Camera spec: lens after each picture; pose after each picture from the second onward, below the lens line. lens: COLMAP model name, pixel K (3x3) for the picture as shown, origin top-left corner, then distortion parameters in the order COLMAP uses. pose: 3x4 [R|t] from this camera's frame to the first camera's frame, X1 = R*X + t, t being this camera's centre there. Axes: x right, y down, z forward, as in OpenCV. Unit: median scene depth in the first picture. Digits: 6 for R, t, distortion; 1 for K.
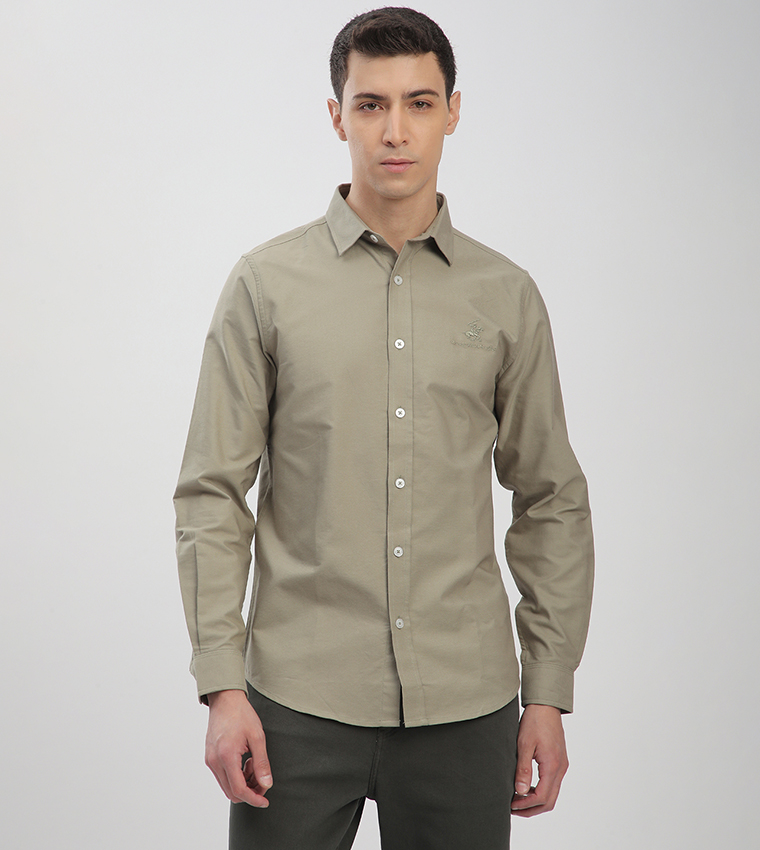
lens RADIAL K [[2767.3, 0, 380.0], [0, 2767.3, 425.0], [0, 0, 1]] dist [-0.160665, -21.927033]
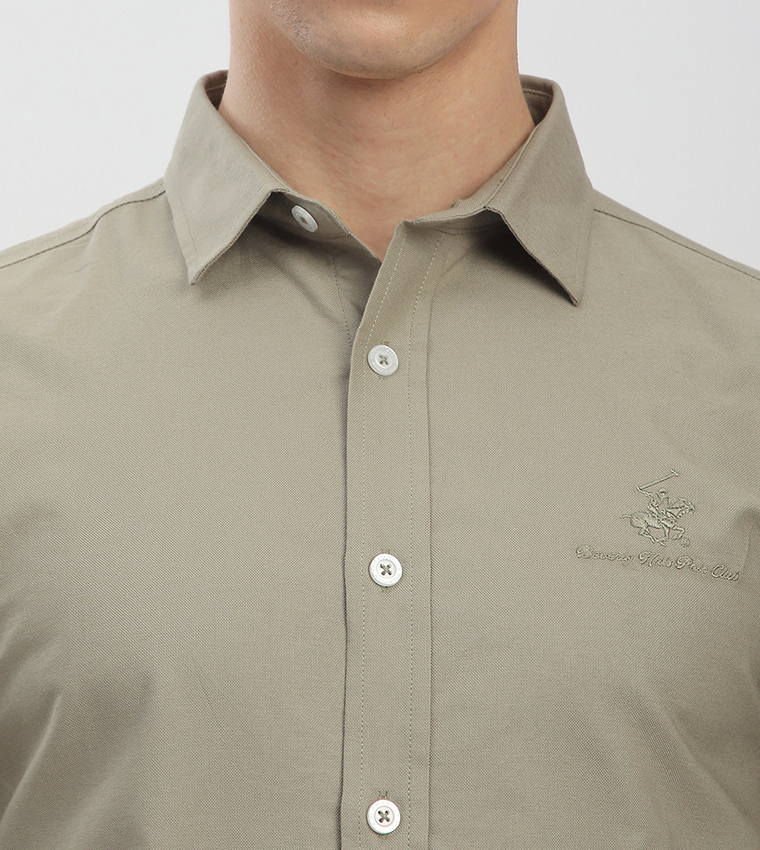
lens RADIAL K [[2767.3, 0, 380.0], [0, 2767.3, 425.0], [0, 0, 1]] dist [-0.160665, -21.927033]
pose [[0.999646, -0.011276, -0.024116, 0.013460], [0.008639, 0.994249, -0.106748, -0.013672], [0.025181, 0.106502, 0.993994, 0.709084]]
